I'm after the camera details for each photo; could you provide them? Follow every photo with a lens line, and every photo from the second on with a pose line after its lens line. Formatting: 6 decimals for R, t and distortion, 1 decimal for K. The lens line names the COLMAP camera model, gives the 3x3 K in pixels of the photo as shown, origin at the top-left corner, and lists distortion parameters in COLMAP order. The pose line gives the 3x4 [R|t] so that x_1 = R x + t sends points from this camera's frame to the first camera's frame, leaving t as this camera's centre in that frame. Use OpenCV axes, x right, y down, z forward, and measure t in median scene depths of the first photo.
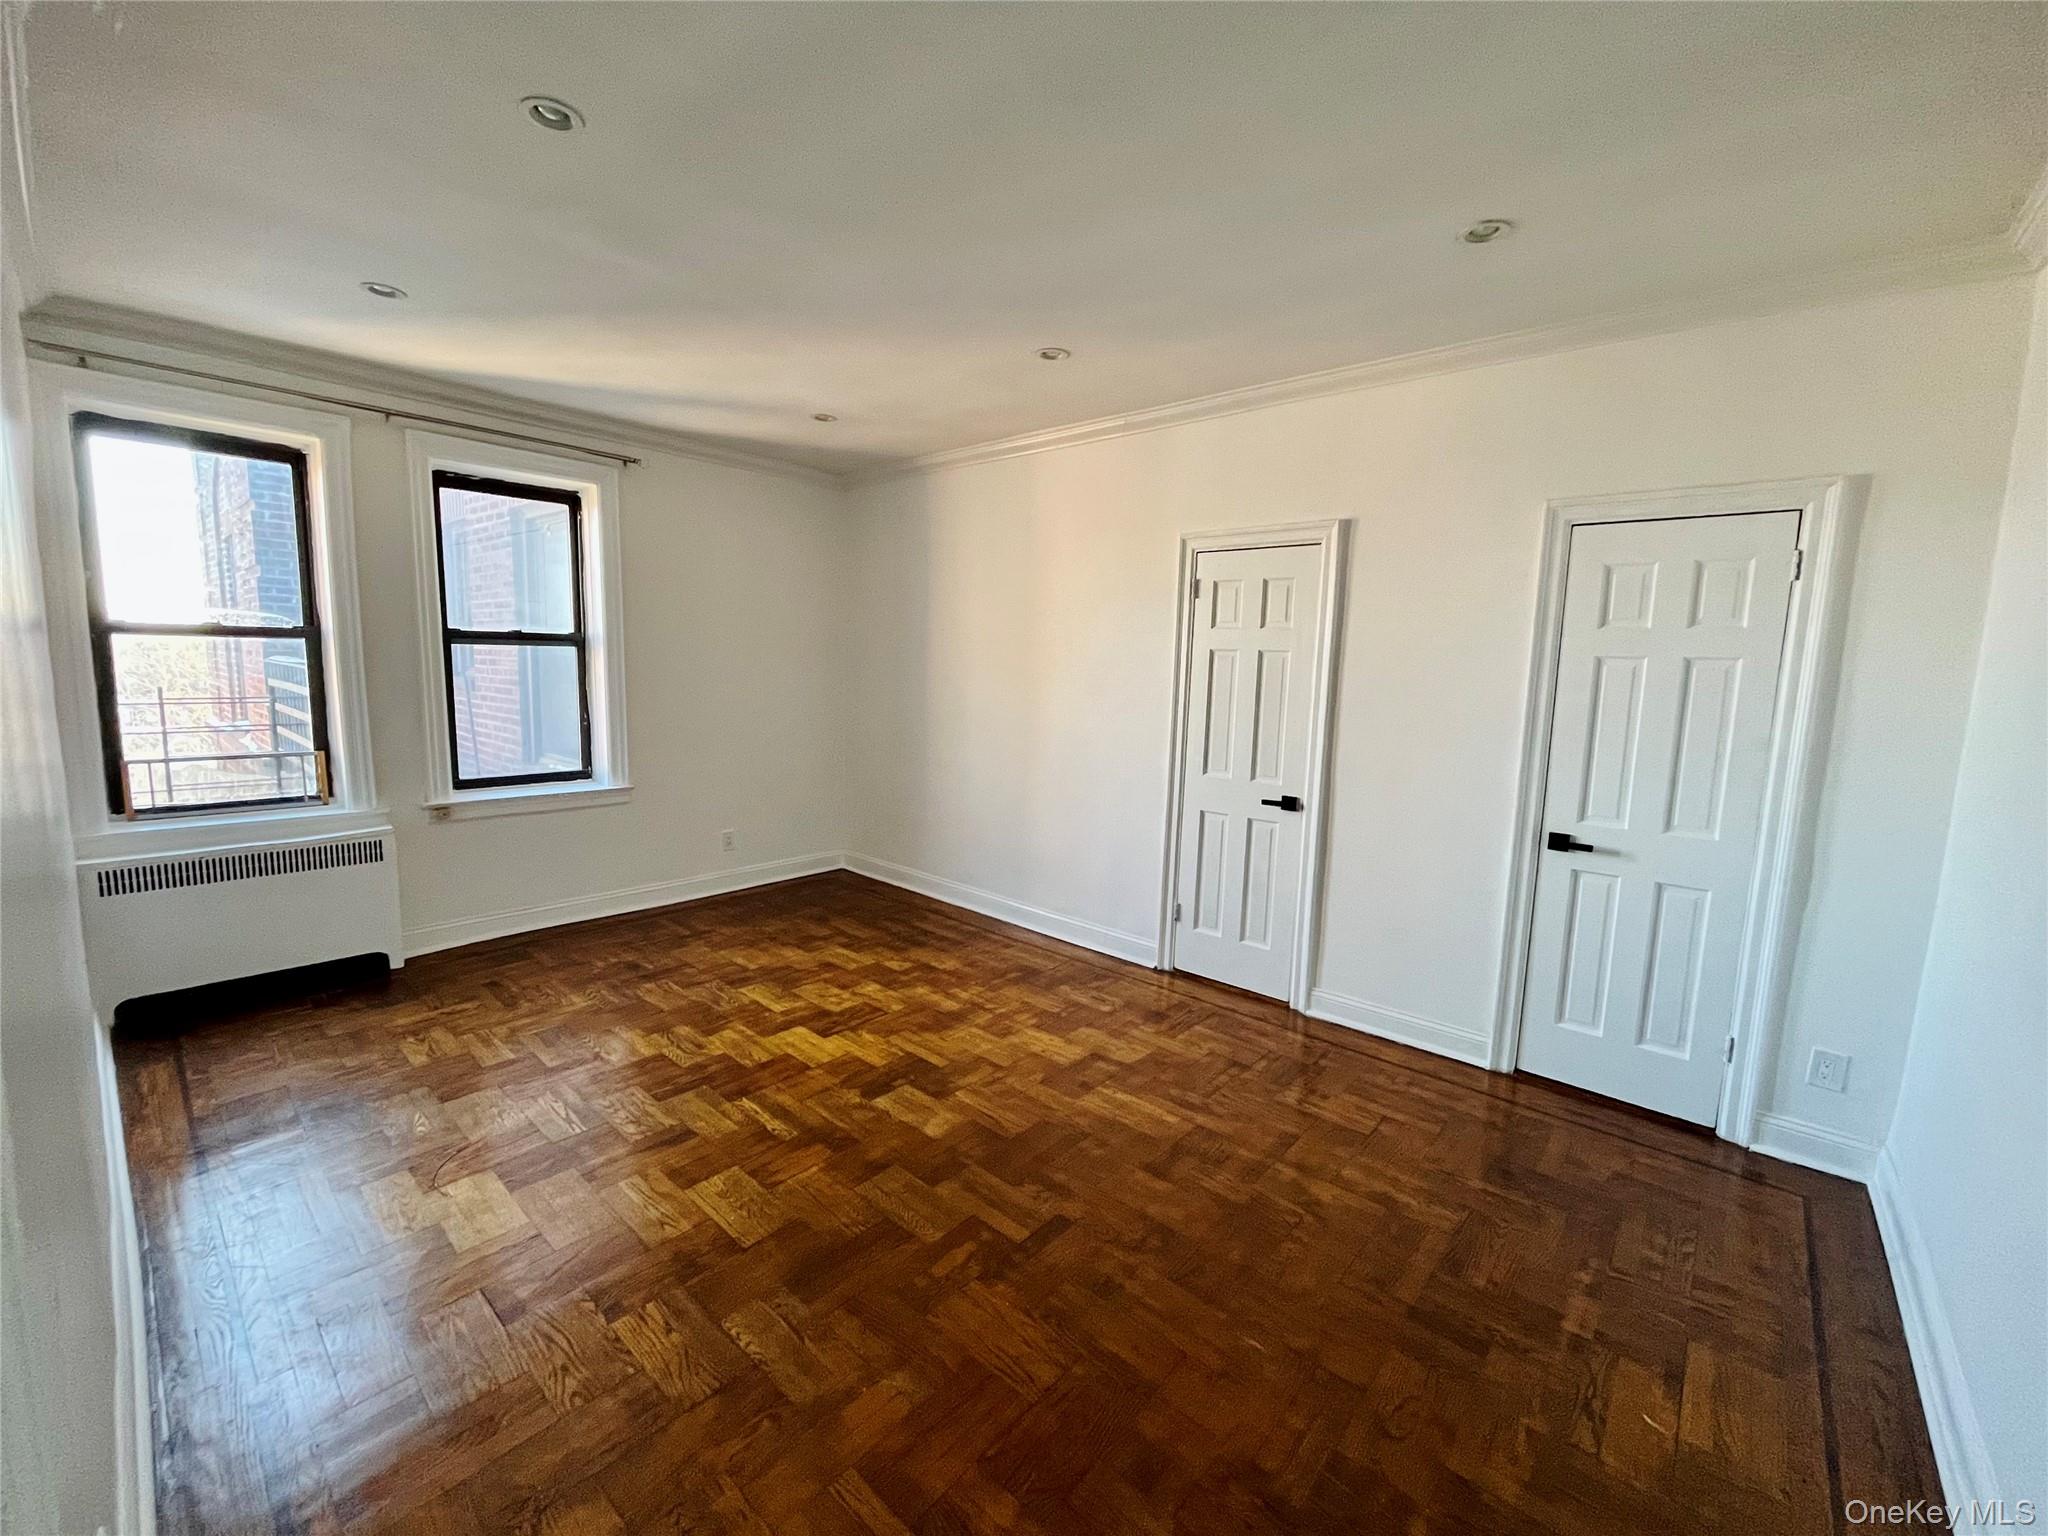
lens RADIAL K [[827.4, 0, 1032.2], [0, 827.4, 754.2], [0, 0, 1]] dist [-0.000155, -0.001118]
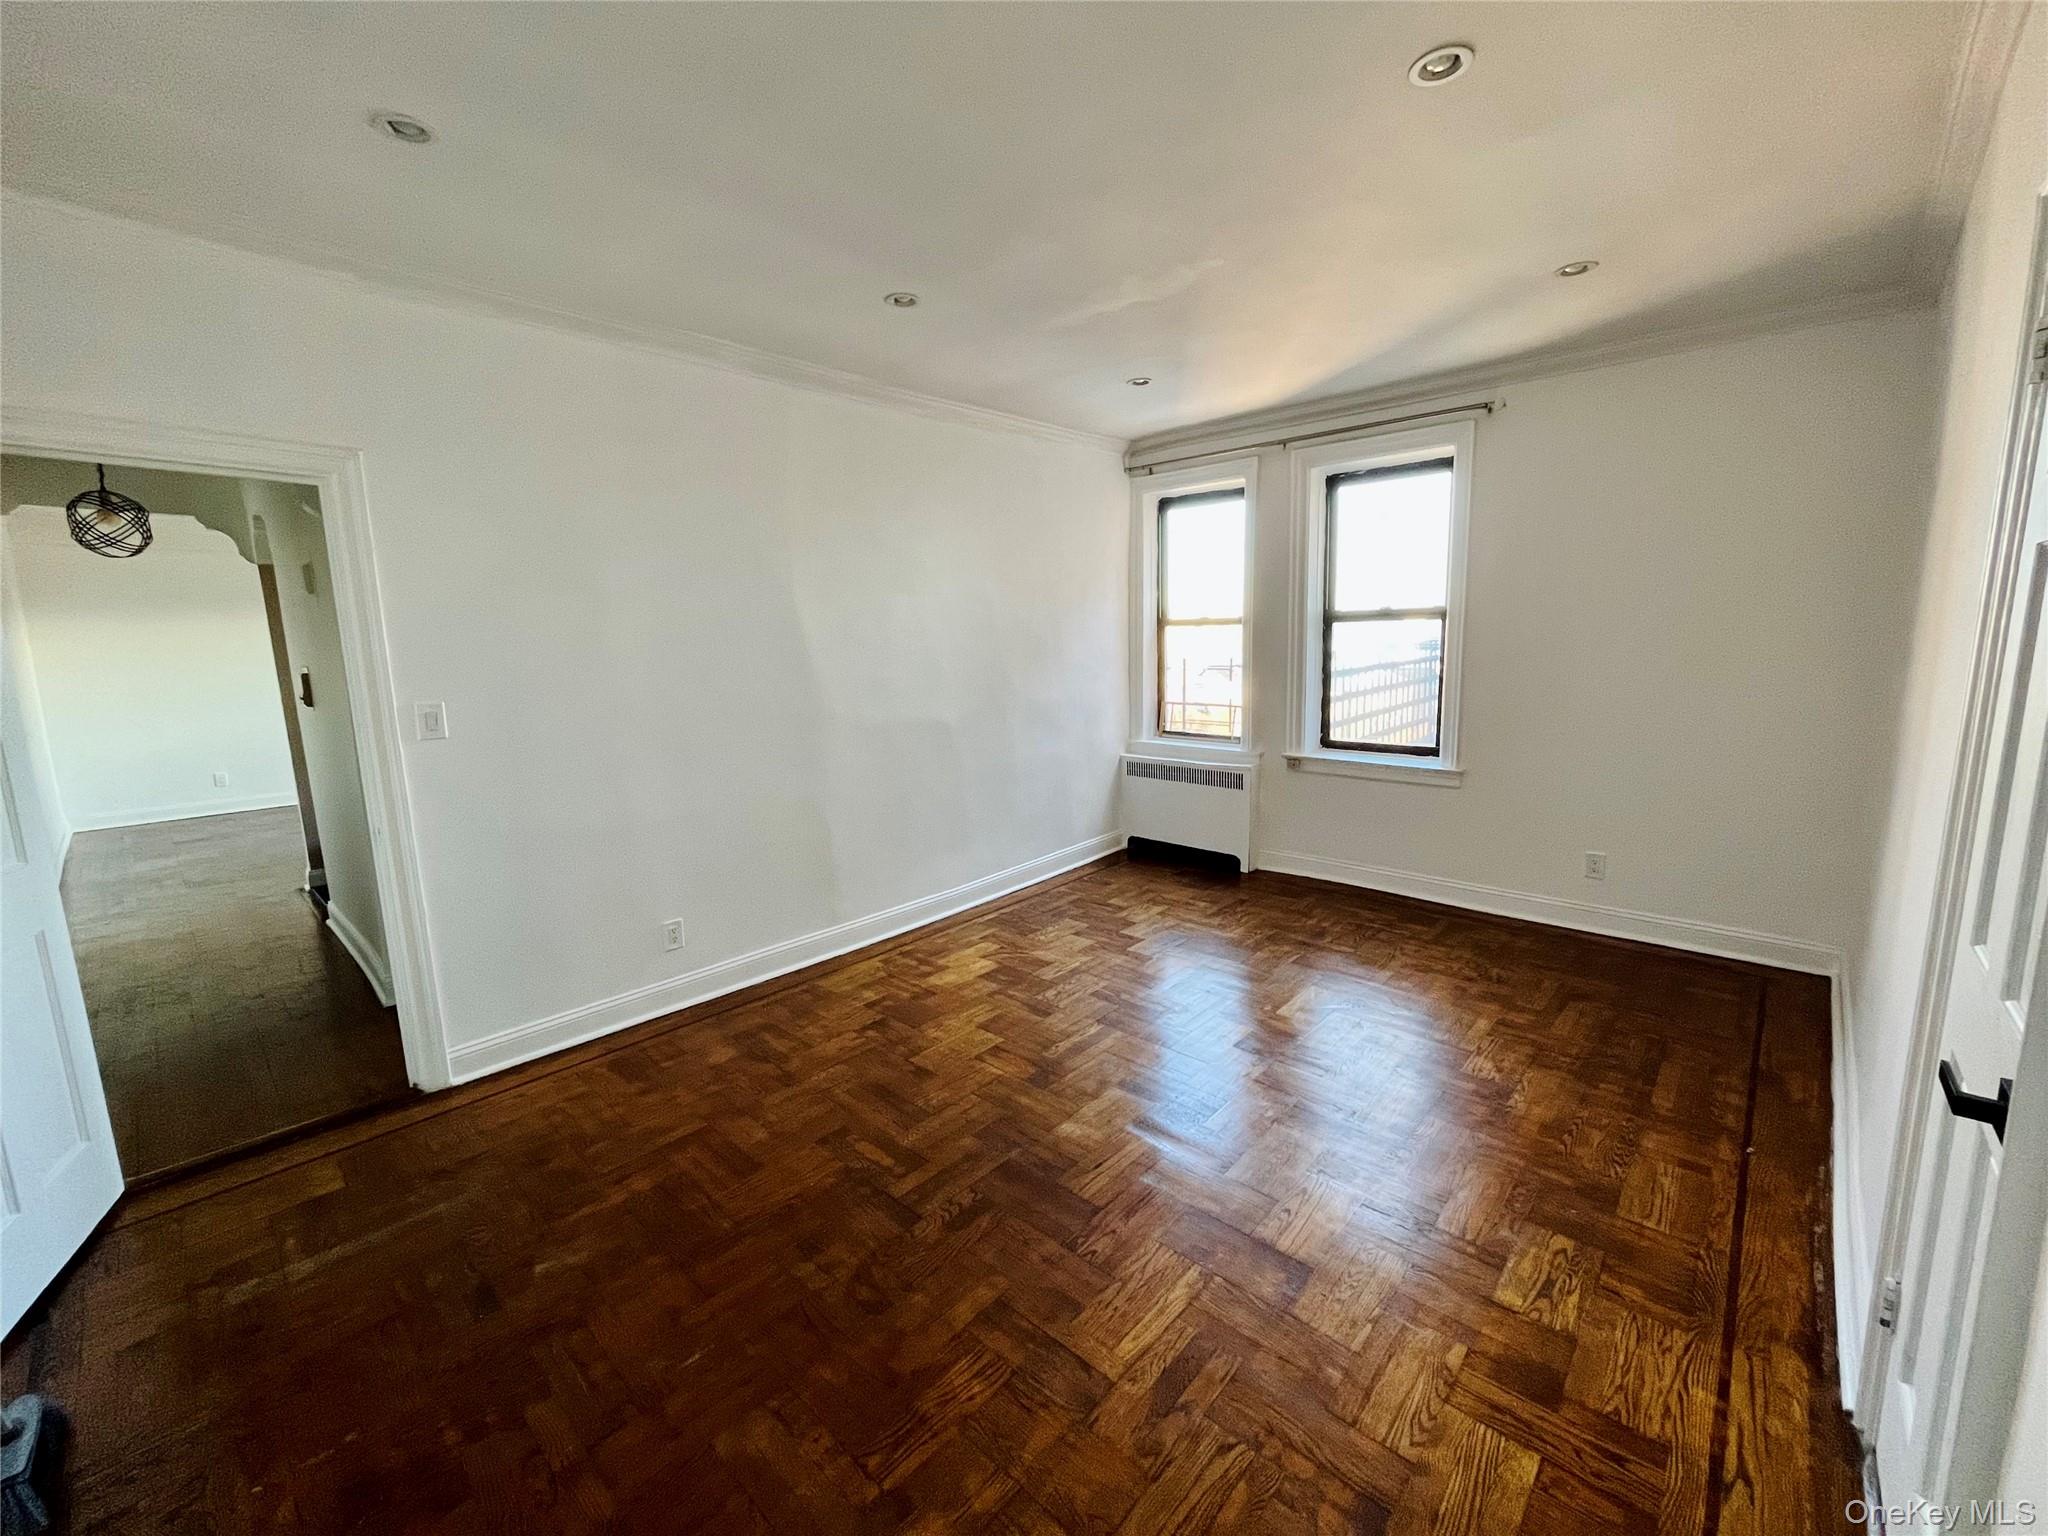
lens RADIAL K [[827.4, 0, 1016.0], [0, 827.4, 765.6], [0, 0, 1]] dist [-0.000155, -0.001118]
pose [[-0.035860, 0.132433, -0.990543, 0.550955], [-0.090090, 0.986717, 0.135182, -0.058505], [0.995288, 0.094085, -0.023453, 0.661332]]
